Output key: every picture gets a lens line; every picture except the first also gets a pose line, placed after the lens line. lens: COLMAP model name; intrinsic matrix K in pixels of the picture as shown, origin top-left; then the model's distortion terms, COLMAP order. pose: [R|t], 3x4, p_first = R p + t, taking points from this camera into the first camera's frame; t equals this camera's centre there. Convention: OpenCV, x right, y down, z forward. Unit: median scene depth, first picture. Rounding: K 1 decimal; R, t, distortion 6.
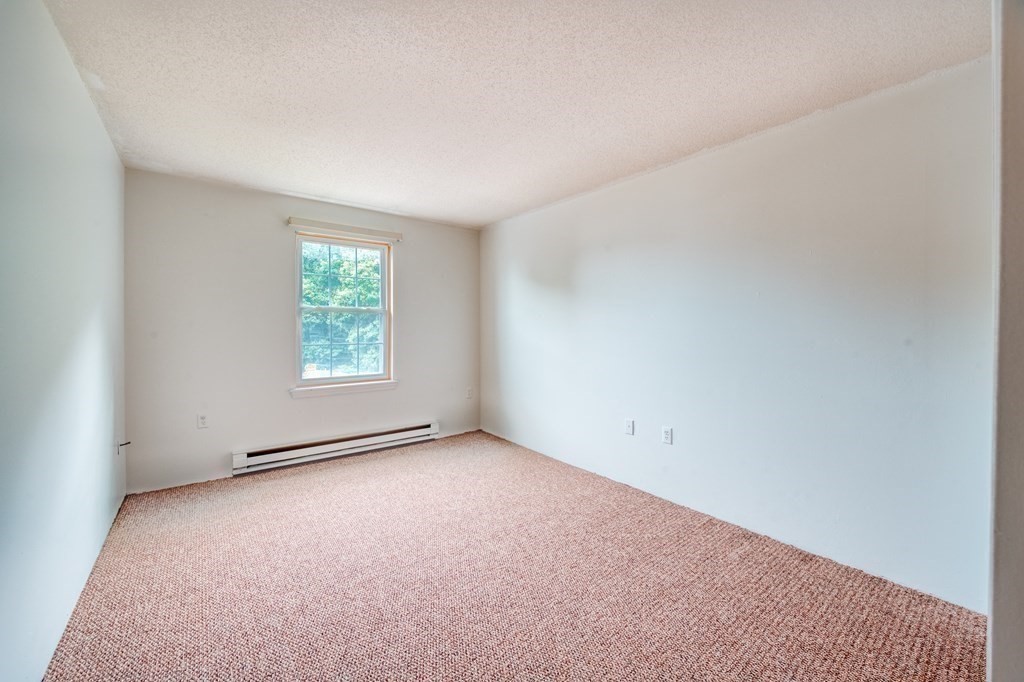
lens RADIAL K [[400.8, 0, 510.1], [0, 400.8, 334.4], [0, 0, 1]] dist [-0.000707, -0.002045]
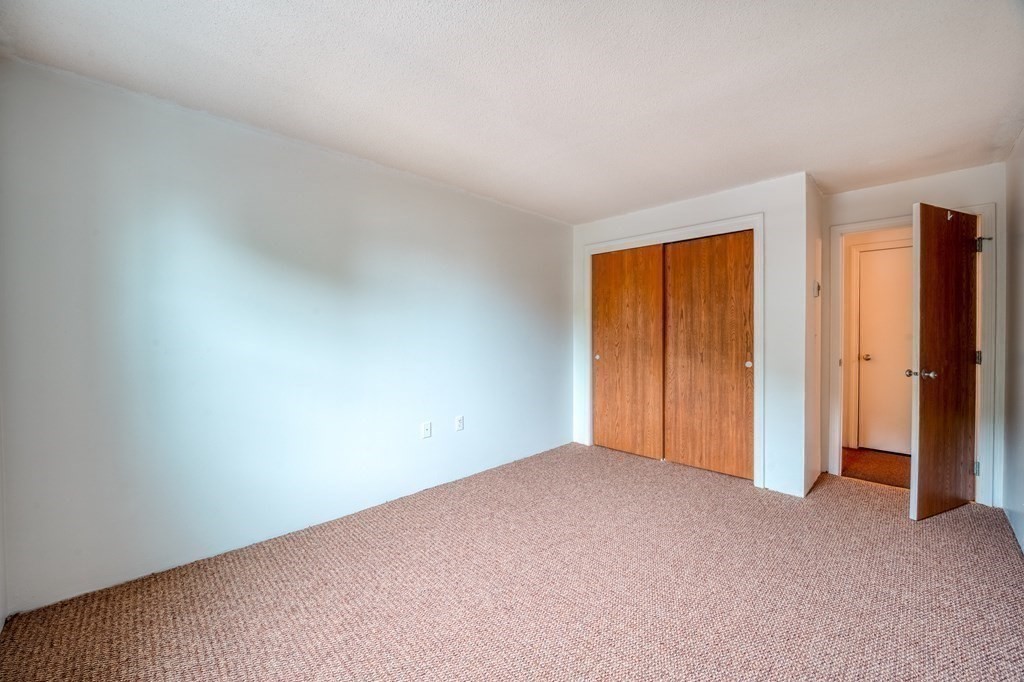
lens RADIAL K [[400.8, 0, 503.8], [0, 400.8, 332.8], [0, 0, 1]] dist [-0.000707, -0.002045]
pose [[-0.096731, -0.010964, 0.995250, -0.754645], [0.022368, 0.999663, 0.013187, -0.022528], [-0.995059, 0.023537, -0.096454, 0.948760]]
